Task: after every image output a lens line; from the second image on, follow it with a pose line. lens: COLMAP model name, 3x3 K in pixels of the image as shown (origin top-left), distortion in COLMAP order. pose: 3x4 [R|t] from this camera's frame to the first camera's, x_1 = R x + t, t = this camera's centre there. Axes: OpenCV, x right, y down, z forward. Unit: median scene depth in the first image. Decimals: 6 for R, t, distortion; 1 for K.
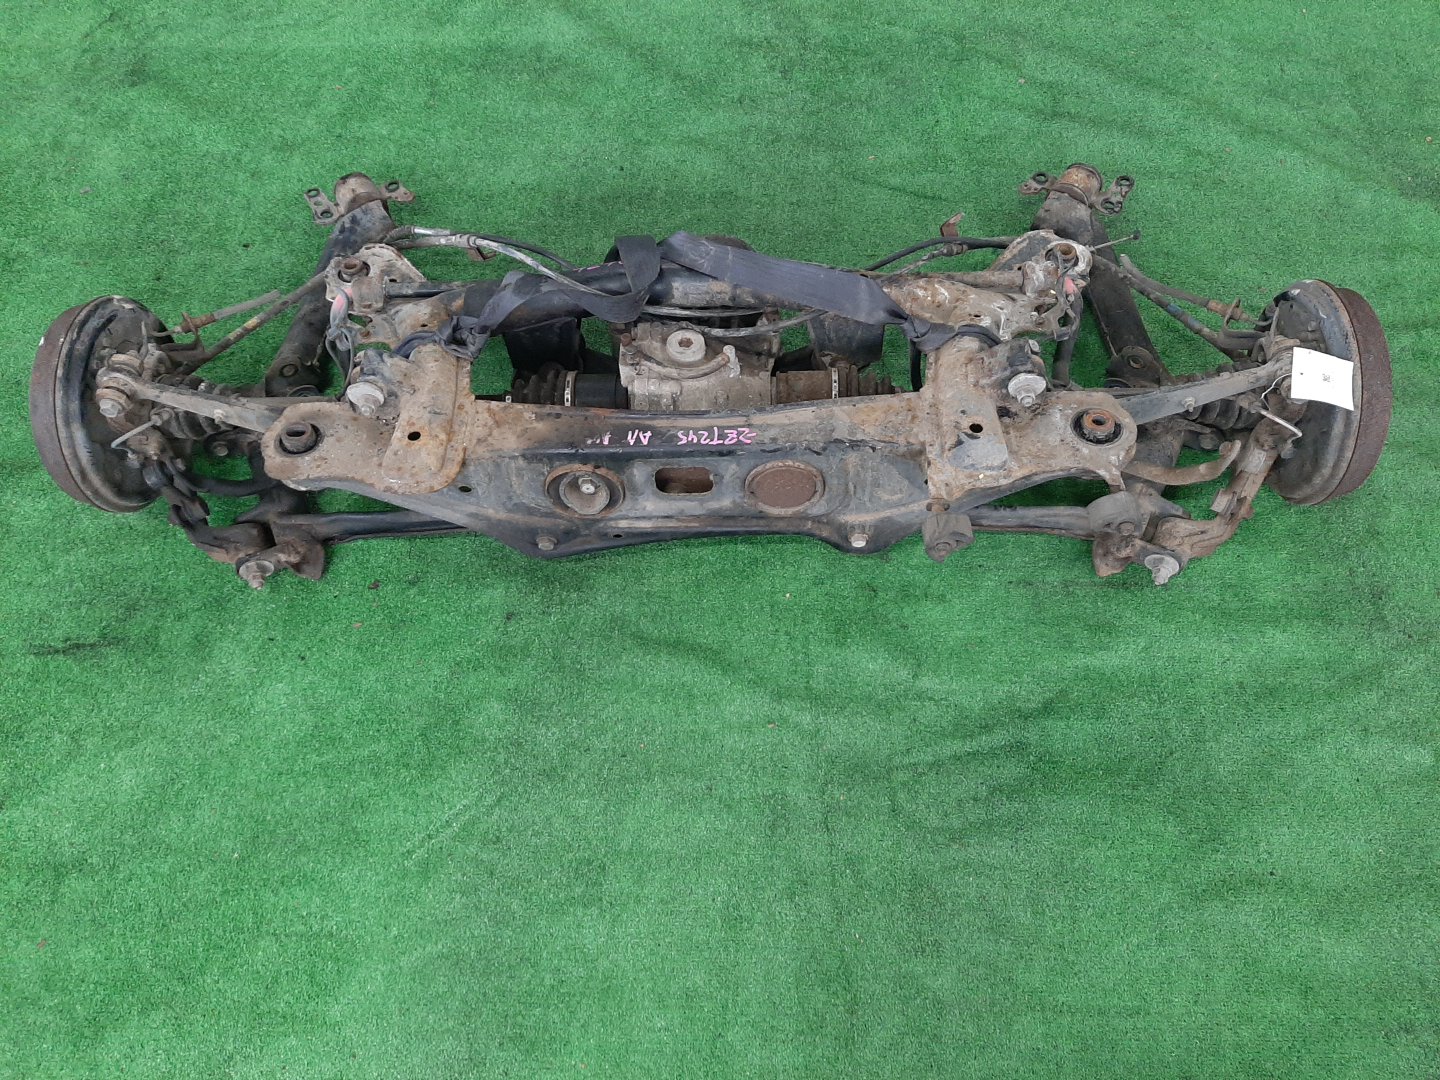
lens RADIAL K [[1132.5, 0, 719.2], [0, 1132.5, 542.6], [0, 0, 1]] dist [-0.000242, -0.042730]
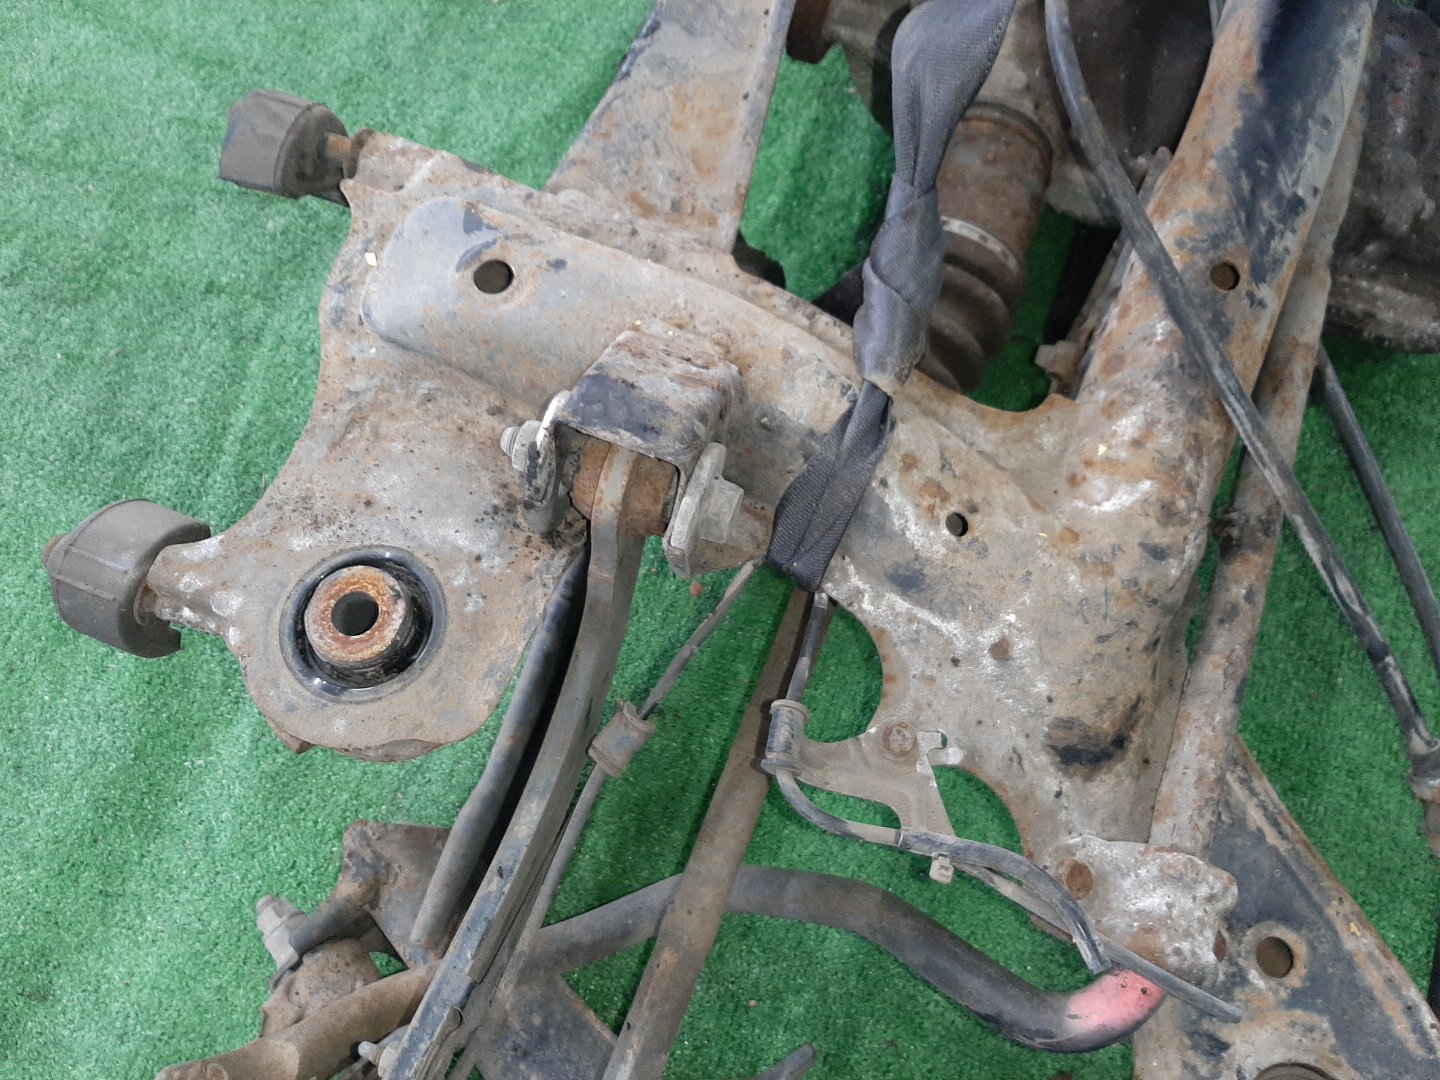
lens RADIAL K [[1132.5, 0, 713.6], [0, 1132.5, 528.5], [0, 0, 1]] dist [-0.000242, -0.042730]
pose [[-0.342513, 0.890243, -0.300254, 0.342018], [-0.761014, -0.075479, 0.644329, -0.344411], [0.550947, 0.449189, 0.703340, 0.758371]]
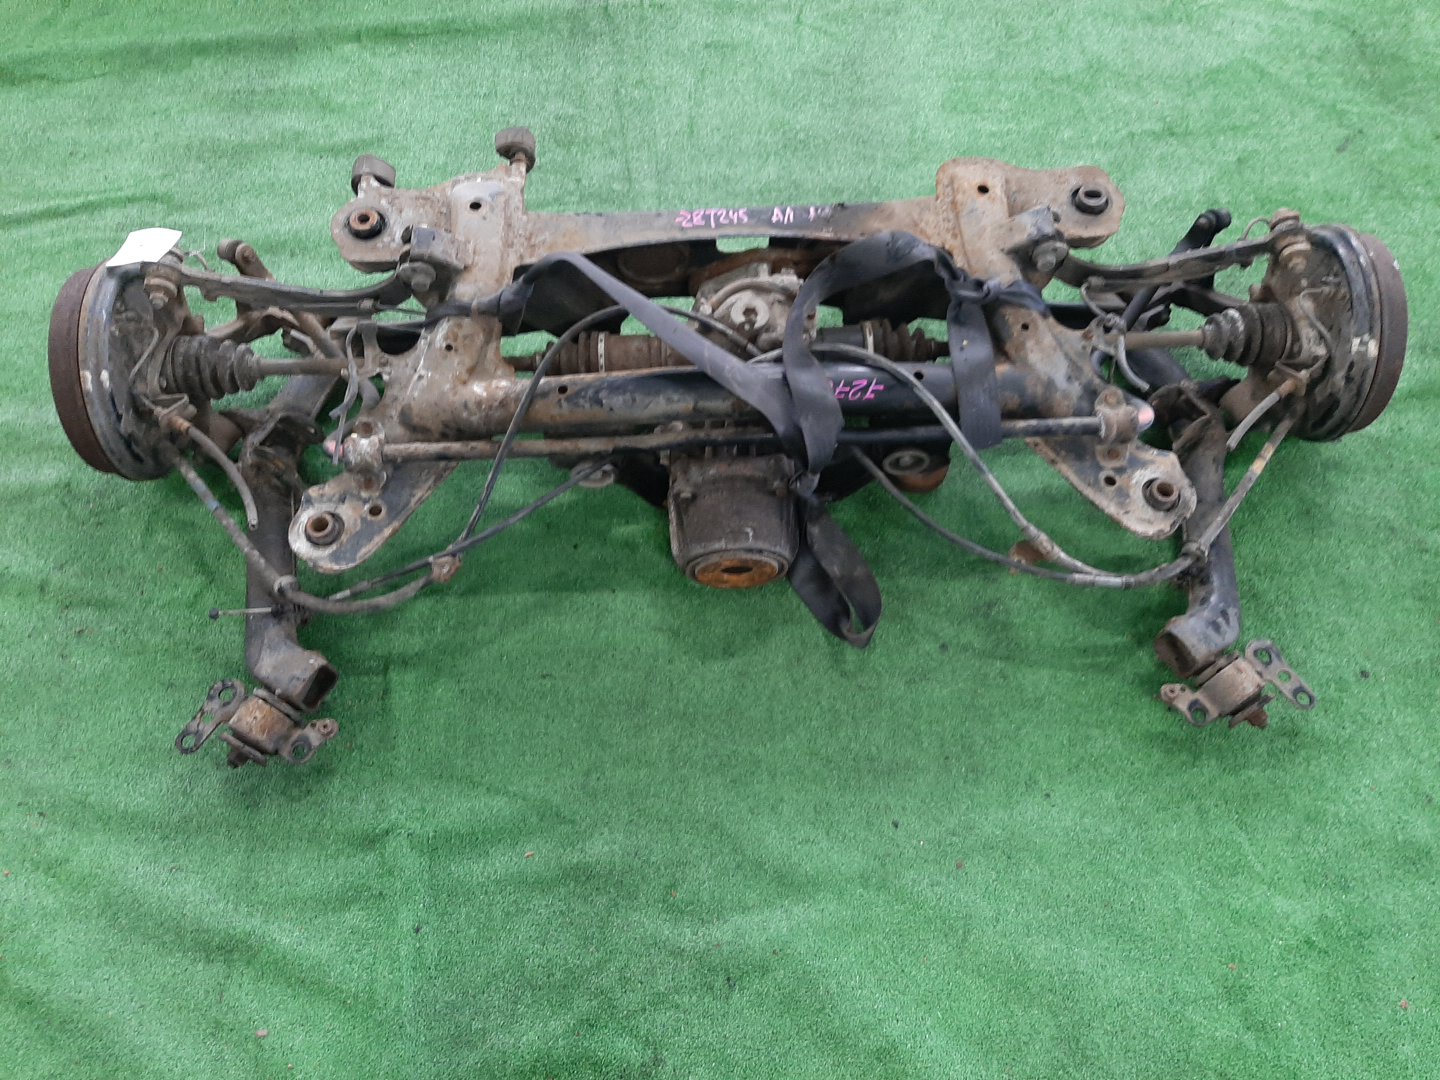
lens RADIAL K [[1132.5, 0, 731.3], [0, 1132.5, 538.0], [0, 0, 1]] dist [-0.000242, -0.042730]
pose [[-0.997630, 0.068801, 0.000637, -0.000613], [-0.034030, -0.501452, 0.864516, -1.123803], [0.059799, 0.862446, 0.502605, 0.674011]]
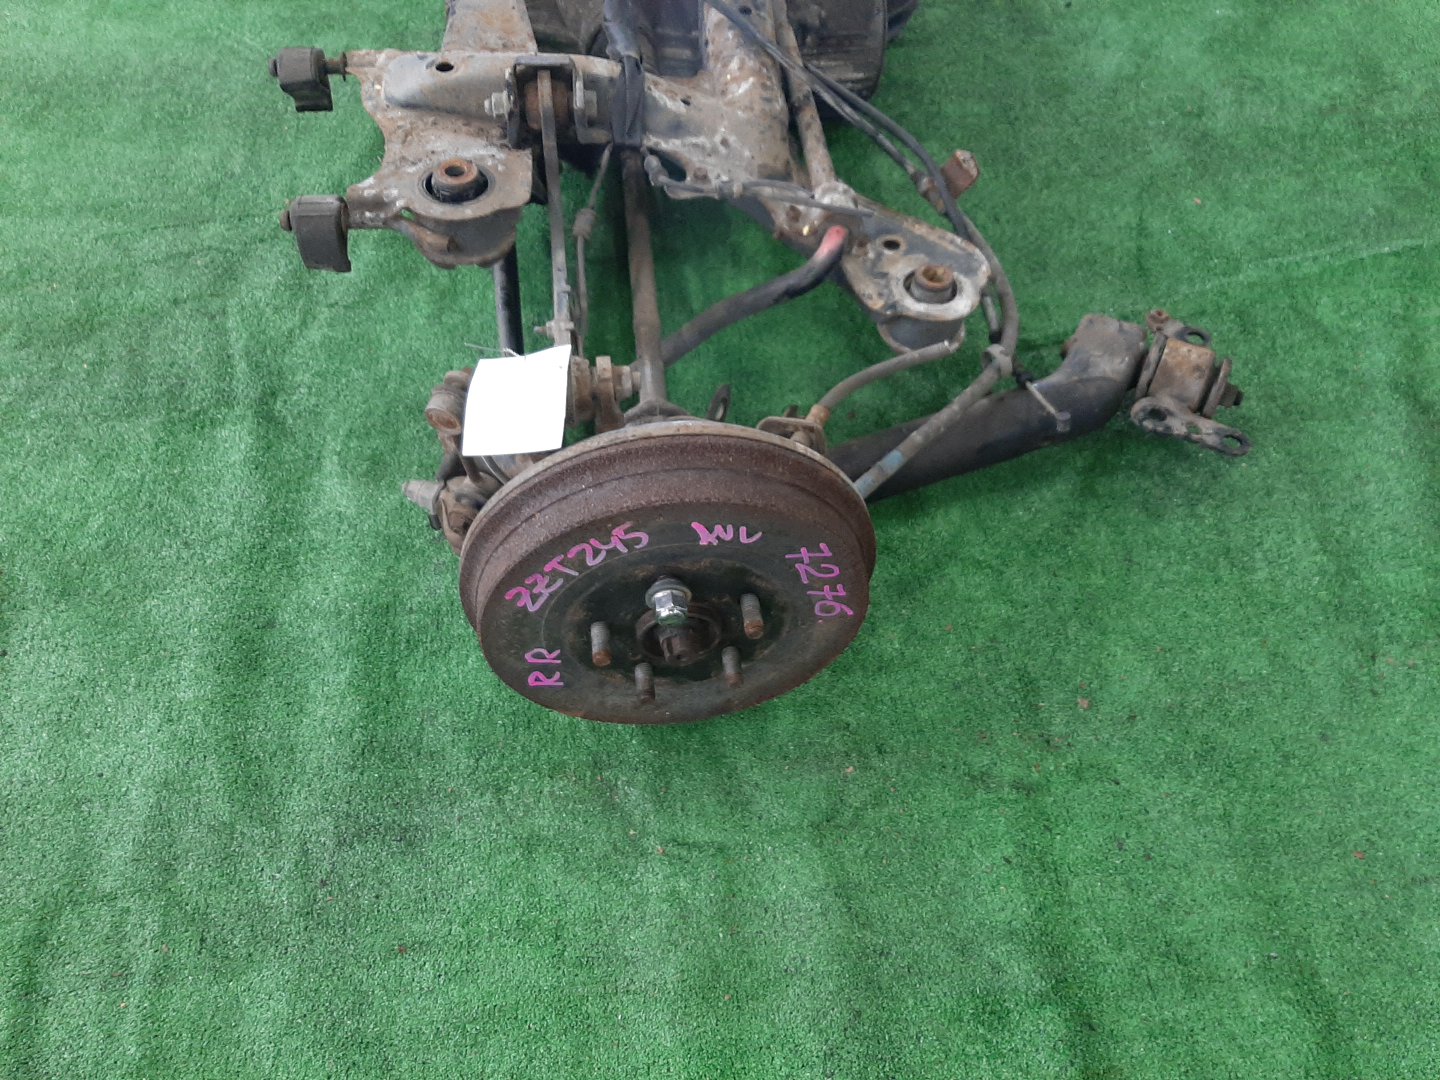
lens RADIAL K [[1132.5, 0, 727.8], [0, 1132.5, 546.8], [0, 0, 1]] dist [-0.000242, -0.042730]
pose [[0.132101, 0.818048, -0.559773, 0.836103], [-0.847347, 0.386226, 0.364462, -0.367861], [0.514346, 0.426177, 0.744192, 0.622548]]
